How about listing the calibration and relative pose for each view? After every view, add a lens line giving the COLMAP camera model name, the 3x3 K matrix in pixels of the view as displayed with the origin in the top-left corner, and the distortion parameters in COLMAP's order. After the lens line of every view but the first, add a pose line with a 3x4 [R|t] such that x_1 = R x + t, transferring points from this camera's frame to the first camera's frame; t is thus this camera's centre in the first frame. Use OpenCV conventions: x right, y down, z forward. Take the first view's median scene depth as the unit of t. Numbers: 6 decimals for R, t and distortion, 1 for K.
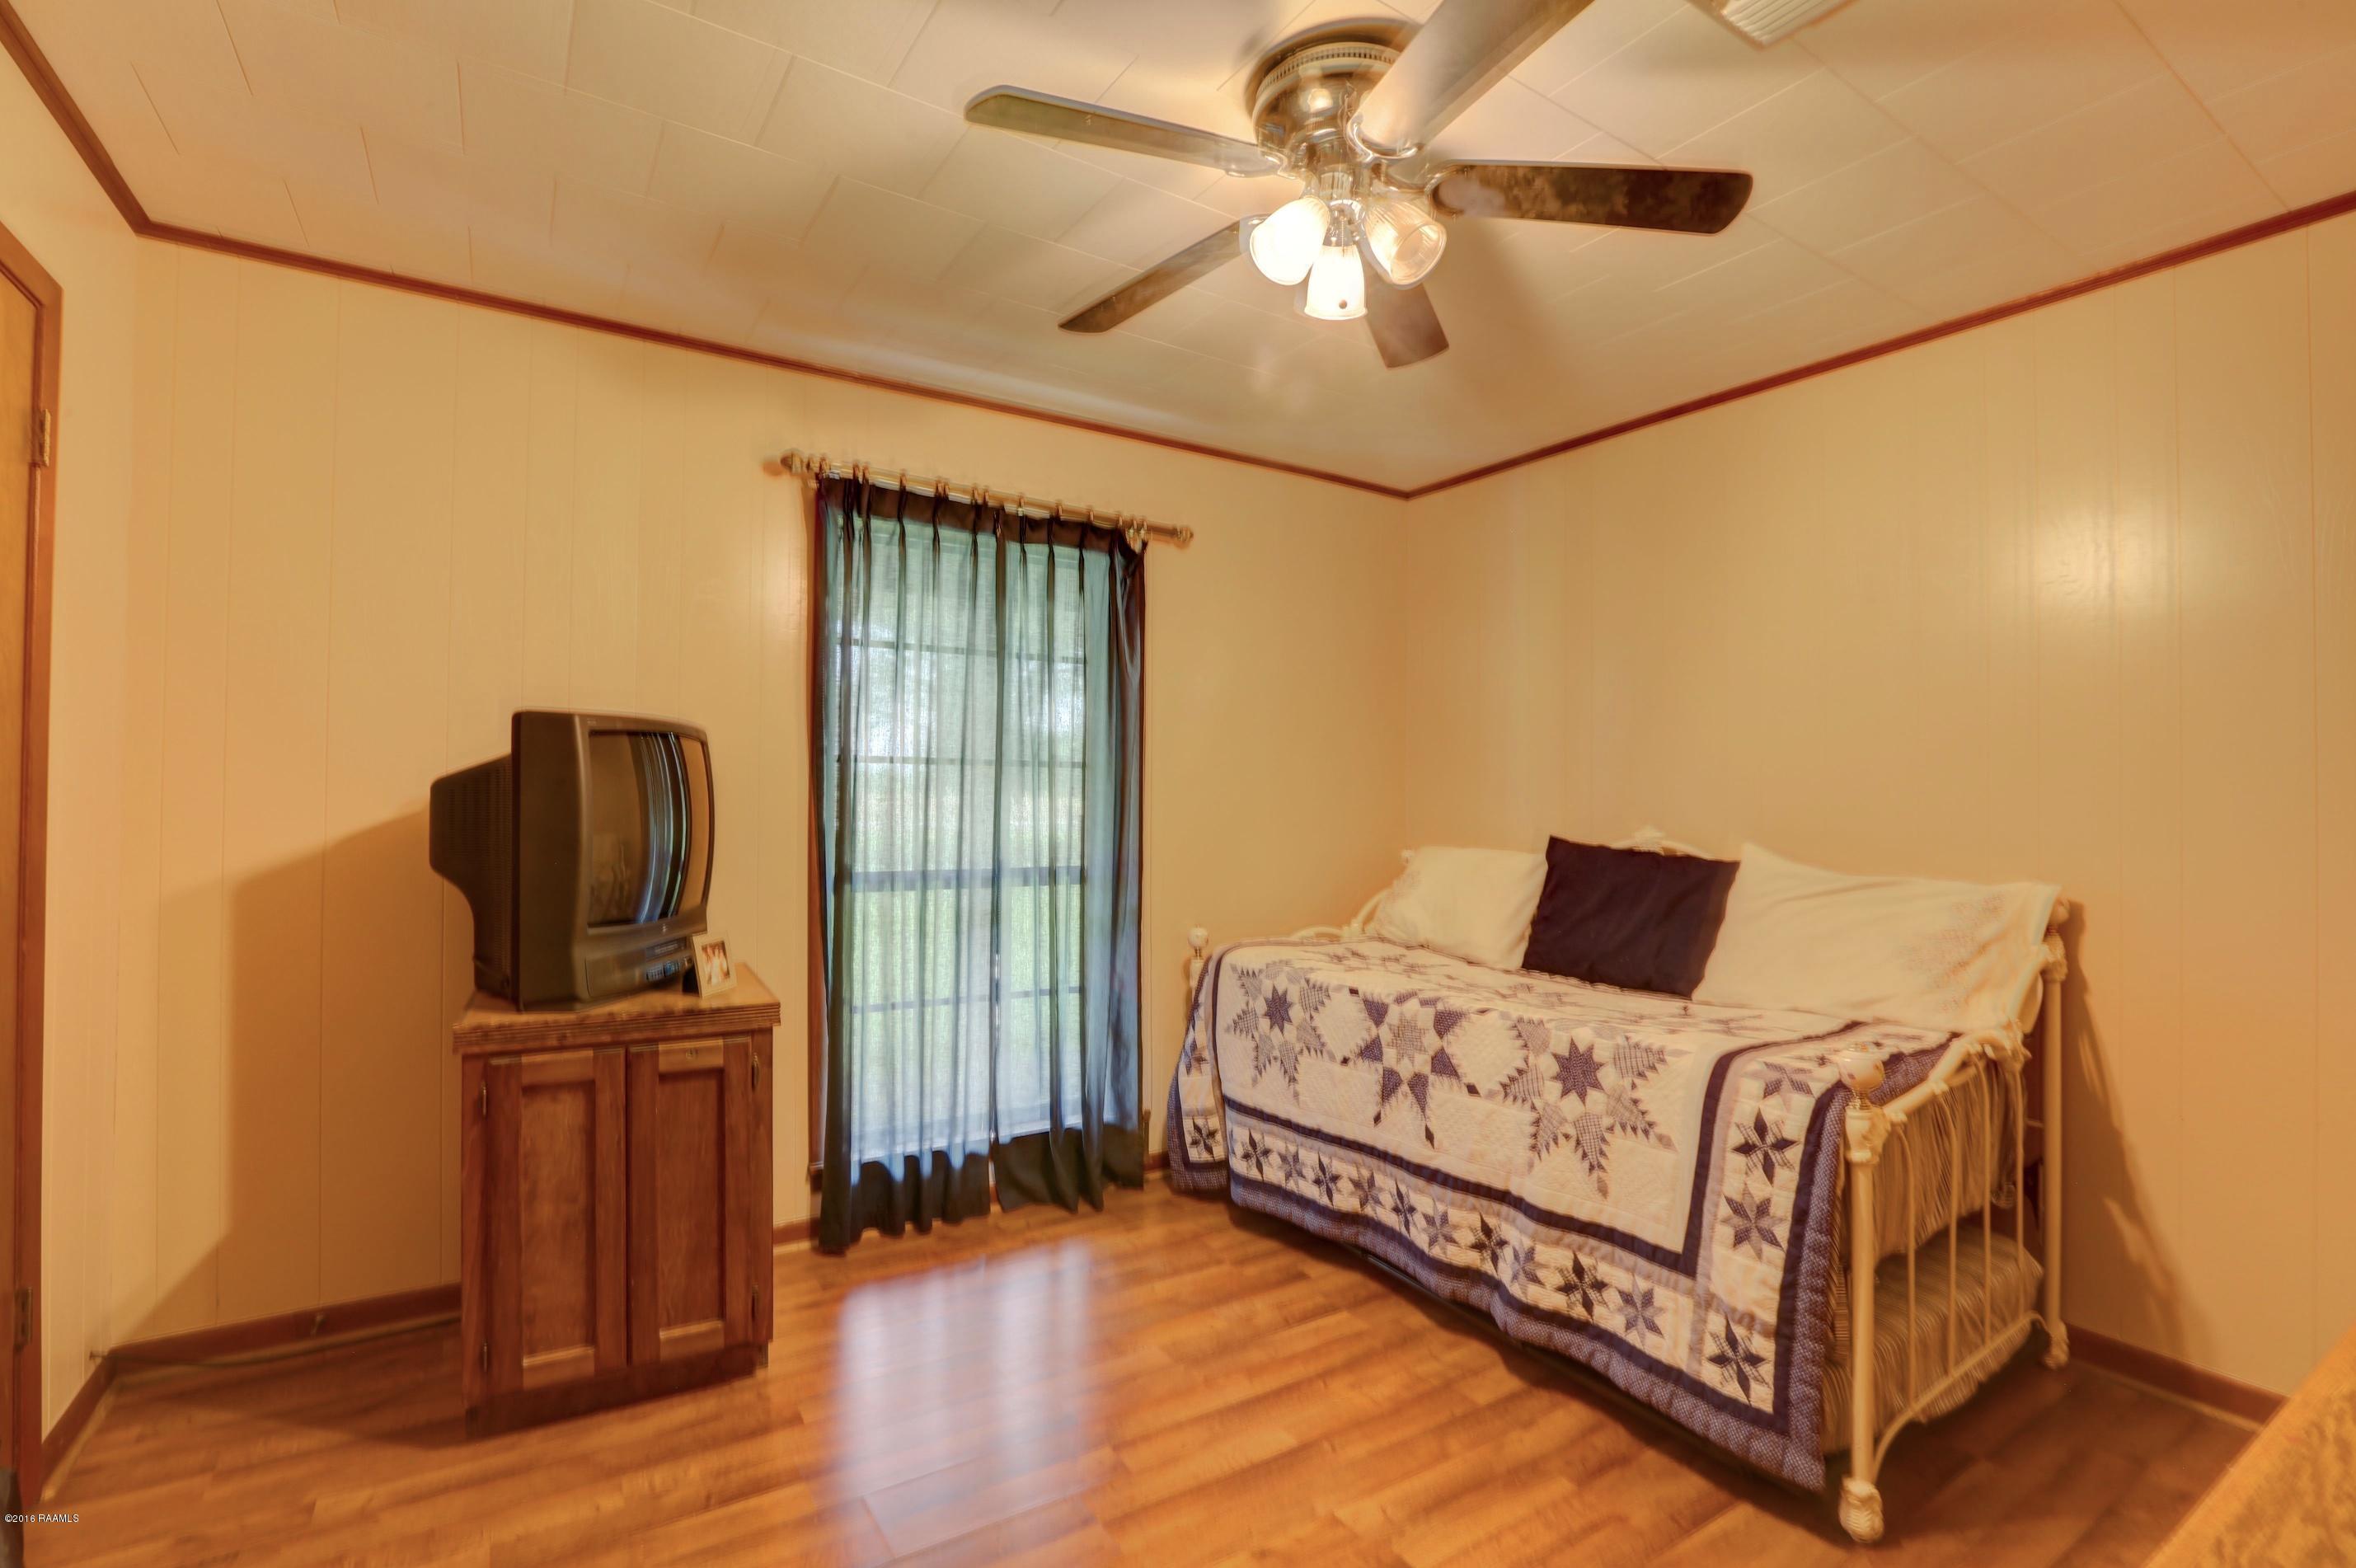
lens RADIAL K [[1082.4, 0, 1176.3], [0, 1082.4, 781.6], [0, 0, 1]] dist [-0.023939, 0.001343]
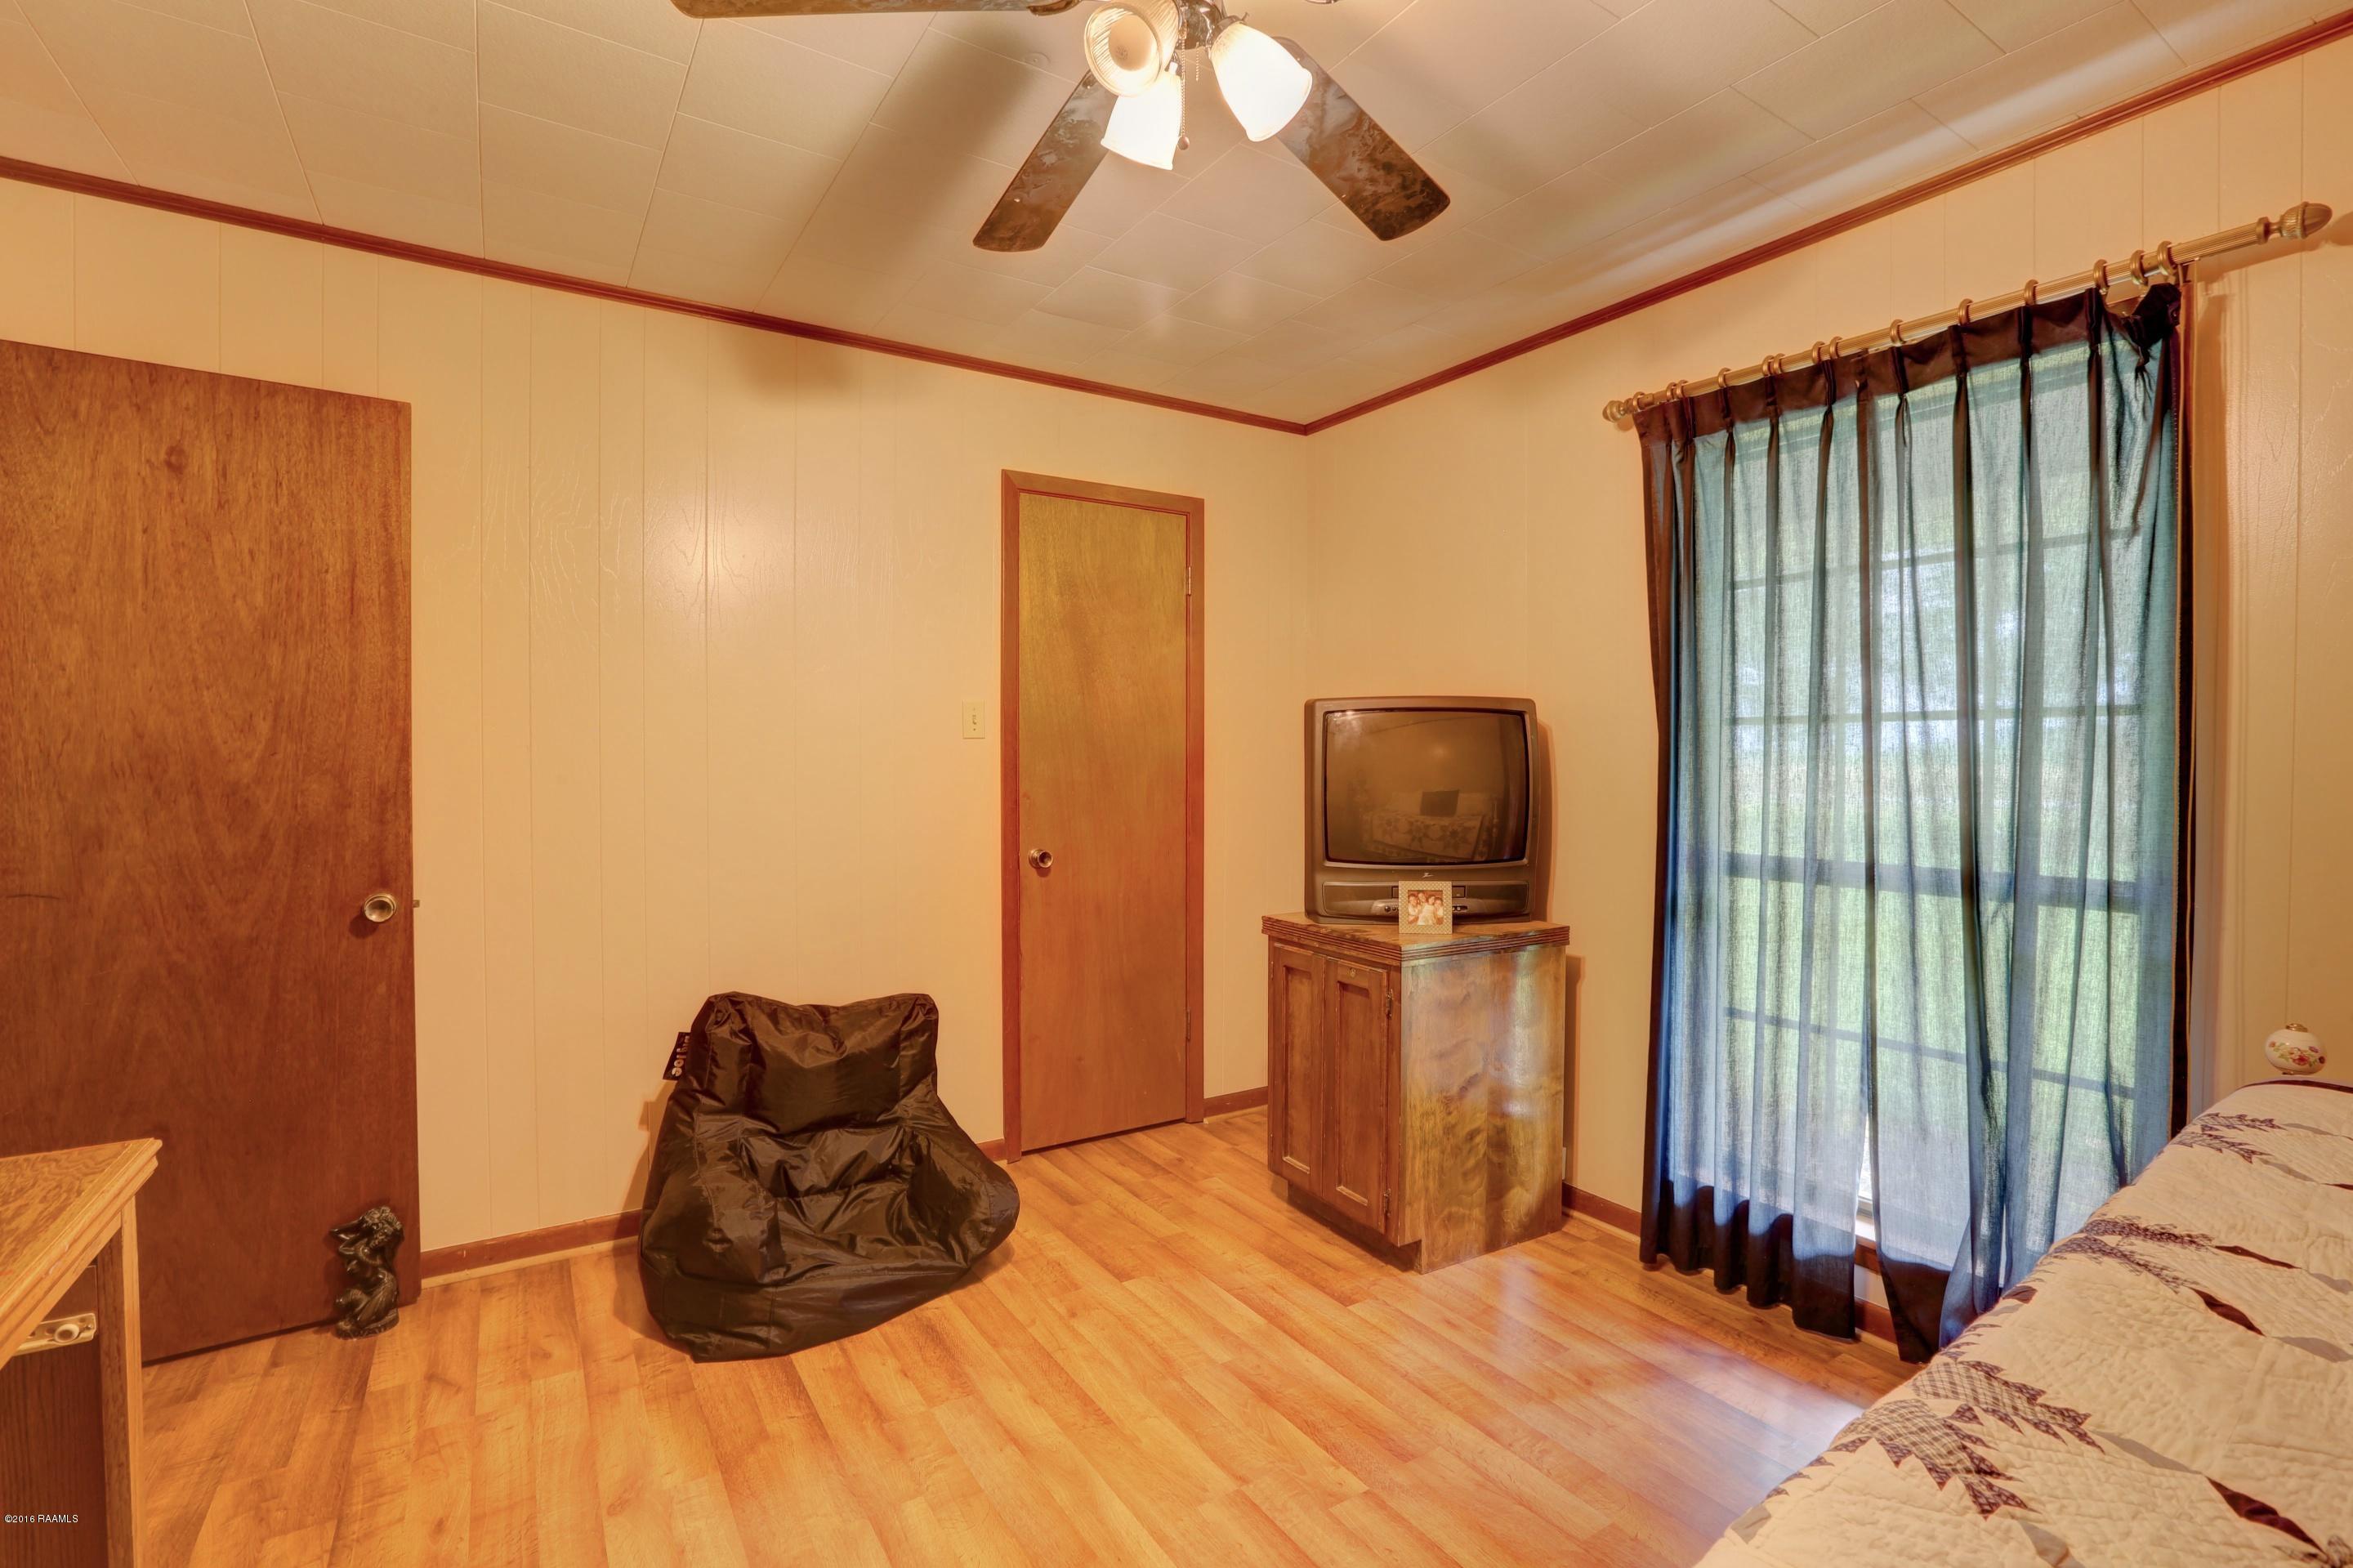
lens RADIAL K [[1081.0, 0, 1175.3], [0, 1081.0, 776.6], [0, 0, 1]] dist [-0.023939, 0.001343]
pose [[0.010118, 0.011749, -0.999880, 0.557322], [0.010132, 0.999878, 0.011852, 0.010113], [0.999897, -0.010251, 0.009998, 0.568268]]
